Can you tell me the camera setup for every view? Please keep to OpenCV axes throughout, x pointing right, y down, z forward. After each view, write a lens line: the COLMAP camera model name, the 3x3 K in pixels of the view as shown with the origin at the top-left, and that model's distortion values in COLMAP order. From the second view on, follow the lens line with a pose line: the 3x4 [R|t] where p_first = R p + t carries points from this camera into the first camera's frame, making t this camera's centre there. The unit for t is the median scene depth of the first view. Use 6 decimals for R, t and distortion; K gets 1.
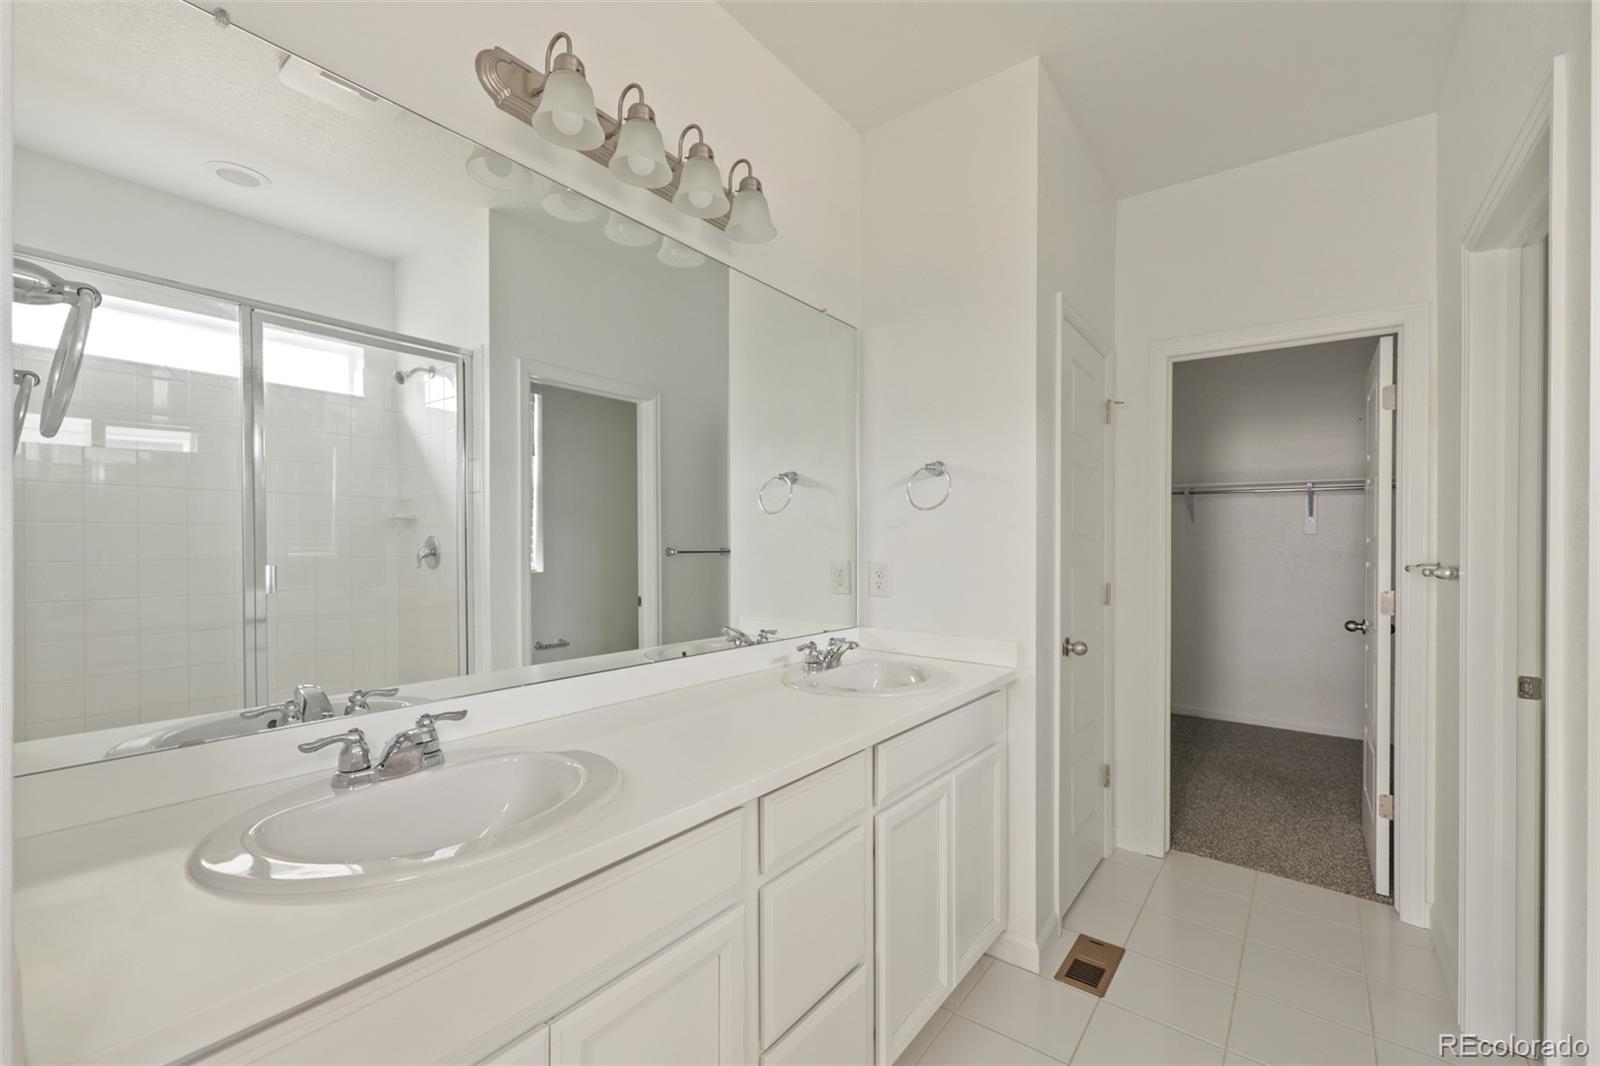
lens RADIAL K [[659.1, 0, 804.4], [0, 659.1, 522.2], [0, 0, 1]] dist [0.004176, -0.000803]
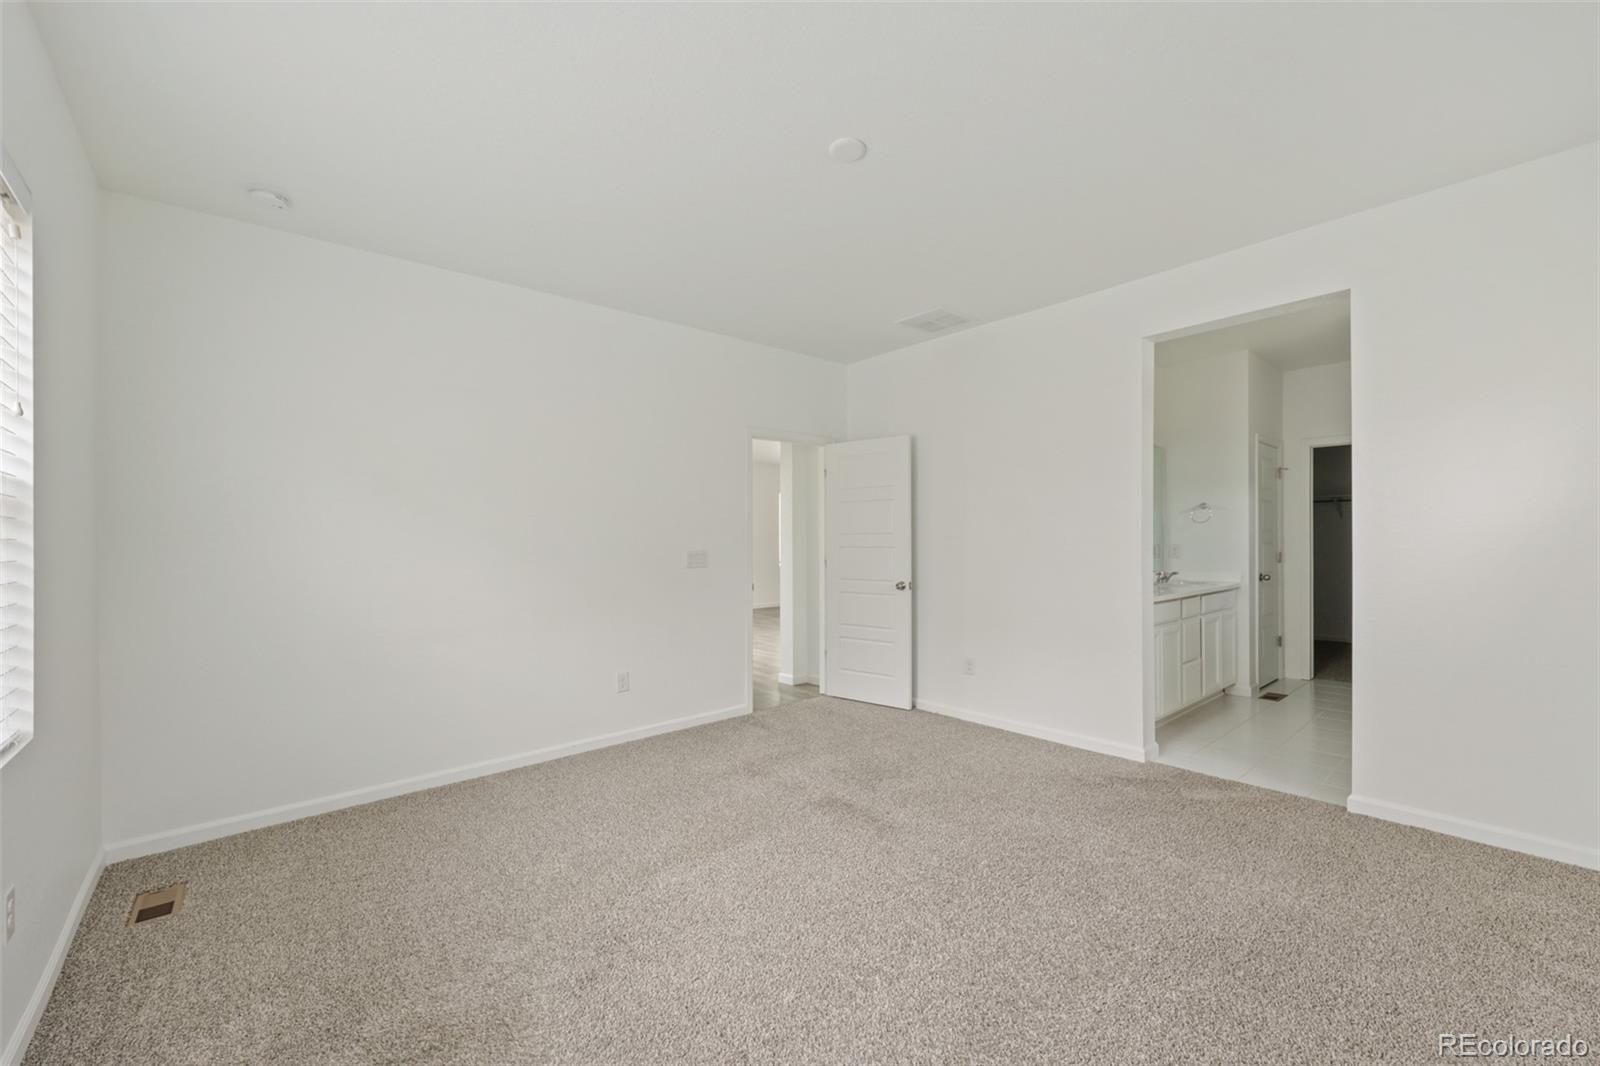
lens RADIAL K [[659.1, 0, 804.4], [0, 659.1, 545.9], [0, 0, 1]] dist [0.004176, -0.000803]
pose [[0.981052, -0.020955, -0.192608, -0.760944], [0.027690, 0.999093, 0.032345, -0.047839], [0.191756, -0.037066, 0.980743, -1.657417]]
